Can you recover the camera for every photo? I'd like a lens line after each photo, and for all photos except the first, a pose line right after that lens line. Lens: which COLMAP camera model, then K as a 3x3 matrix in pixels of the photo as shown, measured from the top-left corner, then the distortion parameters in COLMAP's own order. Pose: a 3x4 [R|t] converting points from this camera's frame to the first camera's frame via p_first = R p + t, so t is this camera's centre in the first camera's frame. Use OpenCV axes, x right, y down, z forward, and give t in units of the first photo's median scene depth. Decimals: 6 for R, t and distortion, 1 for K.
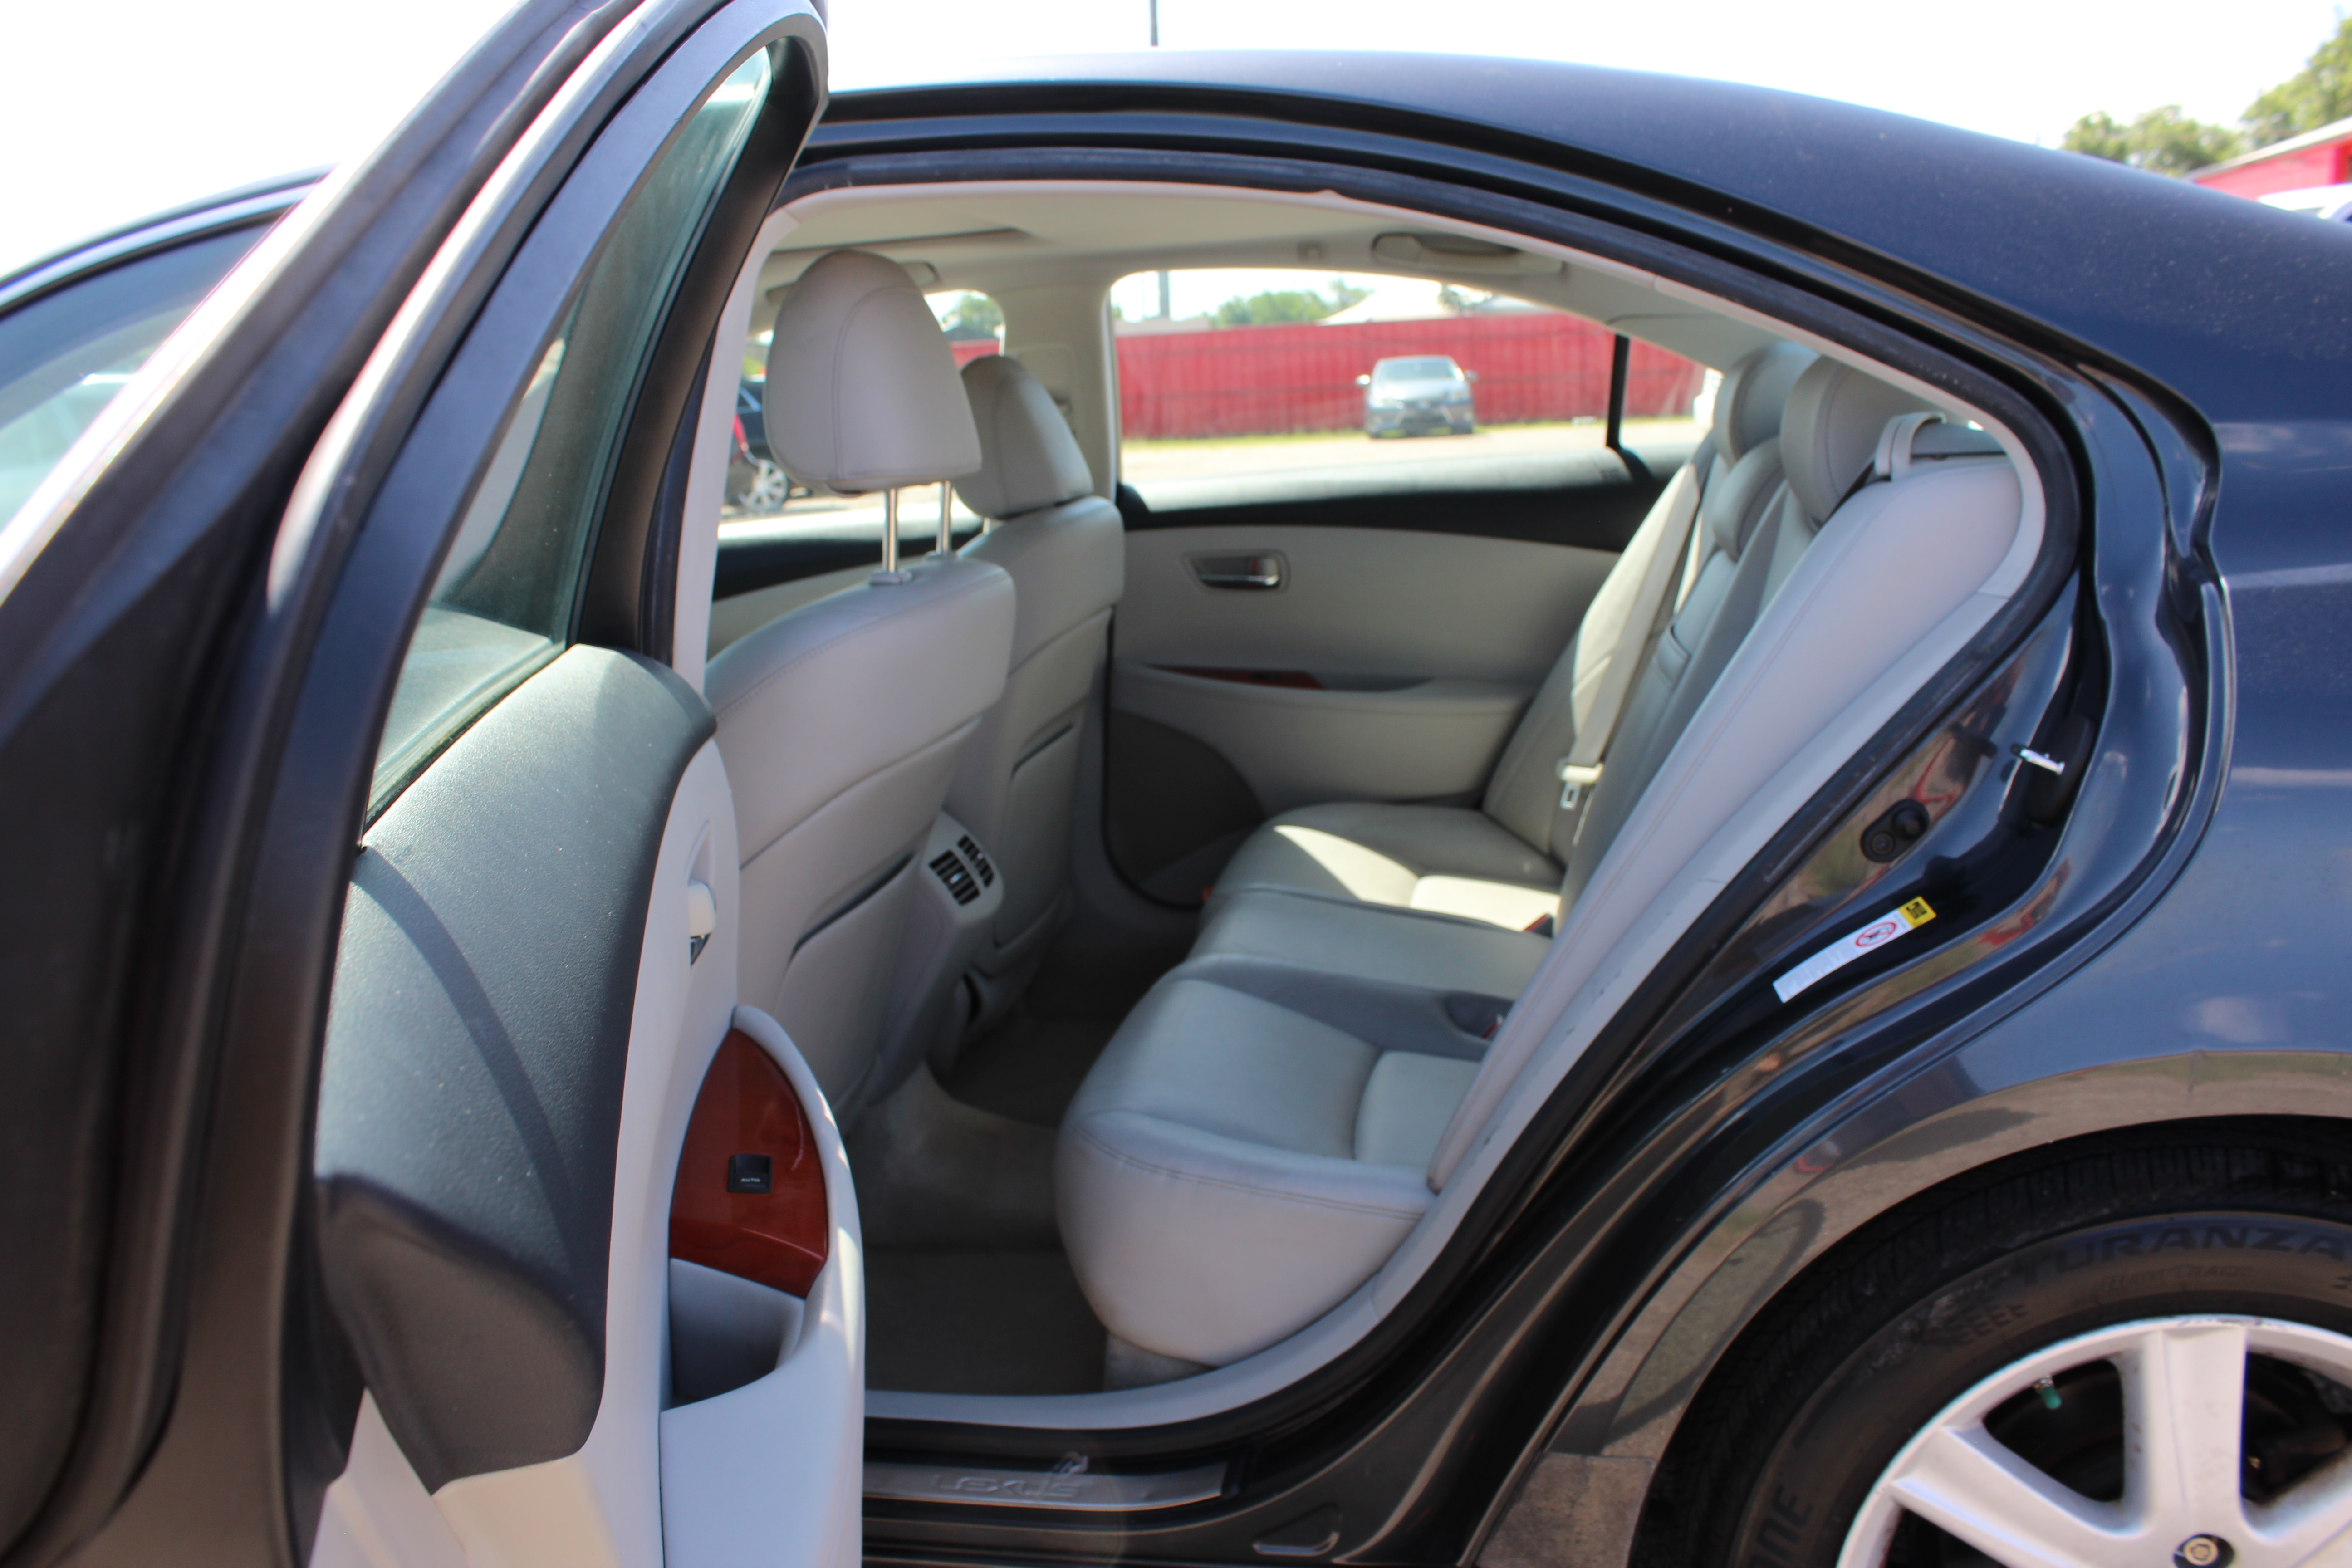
lens RADIAL K [[1931.3, 0, 1174.6], [0, 1931.3, 799.8], [0, 0, 1]] dist [-0.160987, 0.136513]
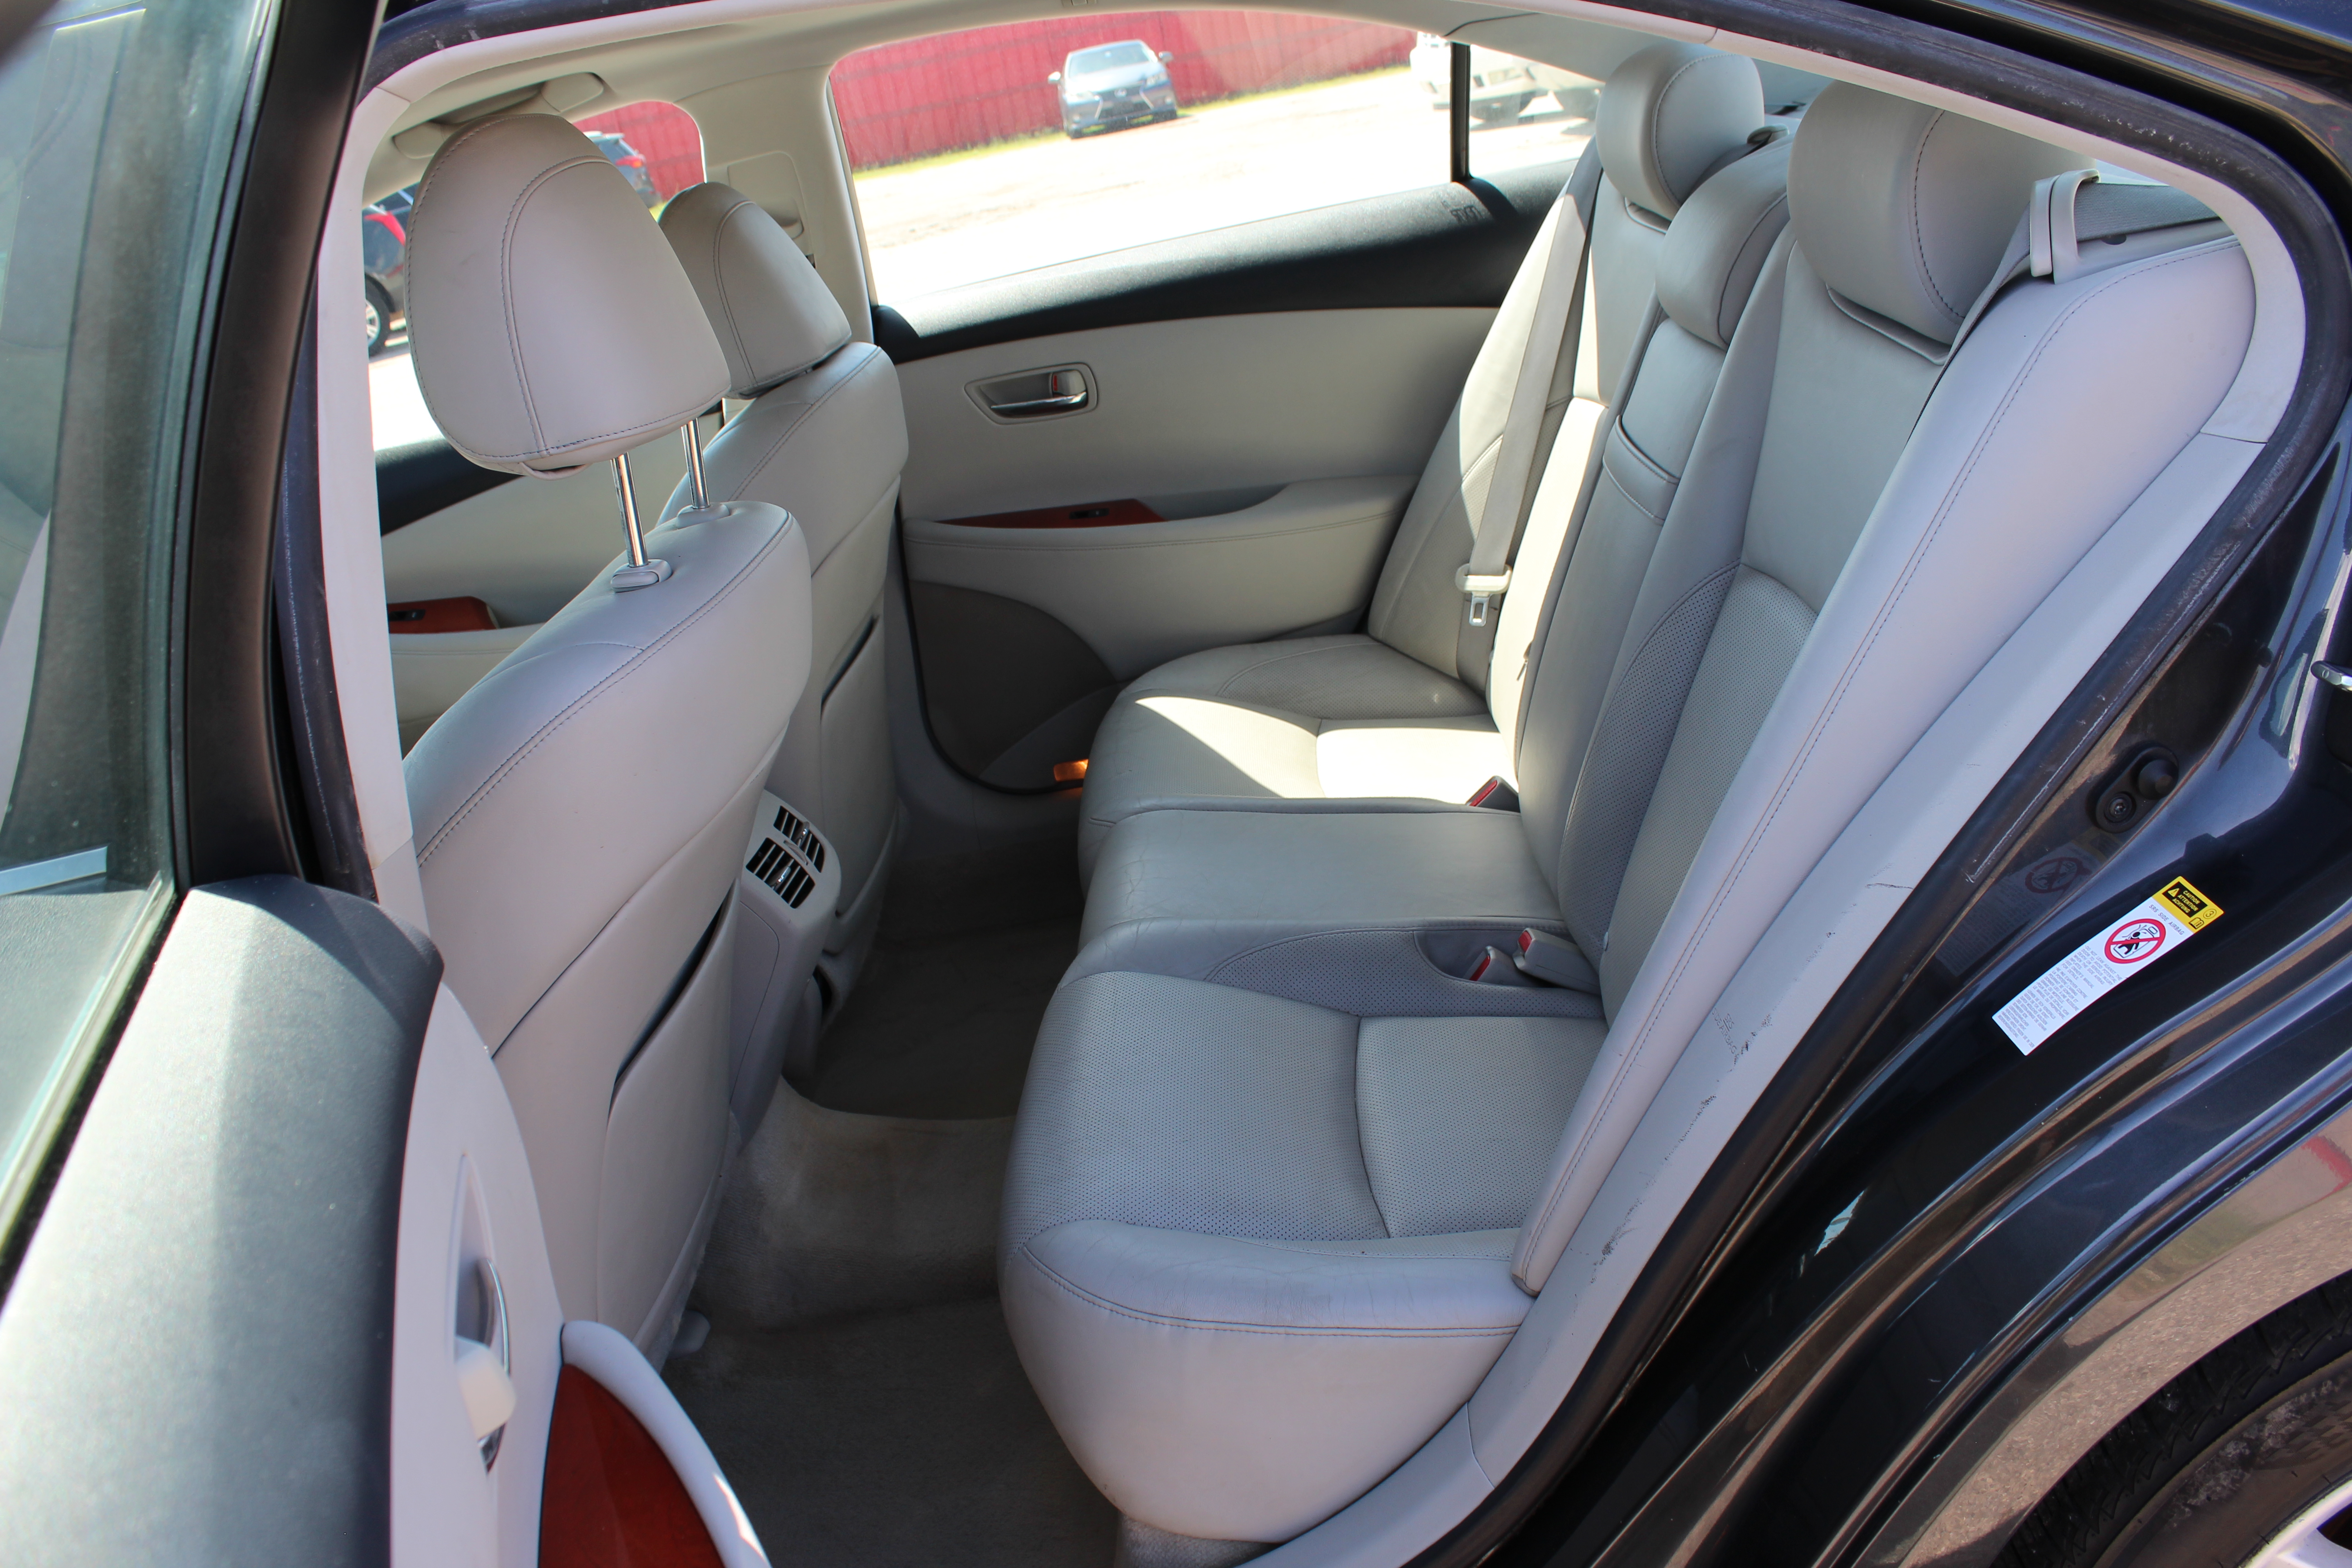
lens RADIAL K [[1931.3, 0, 1166.1], [0, 1931.3, 788.8], [0, 0, 1]] dist [-0.160987, 0.136513]
pose [[0.979447, -0.174280, 0.101535, -0.029832], [0.157599, 0.975420, 0.154005, -0.083154], [-0.125879, -0.134838, 0.982839, 0.189616]]
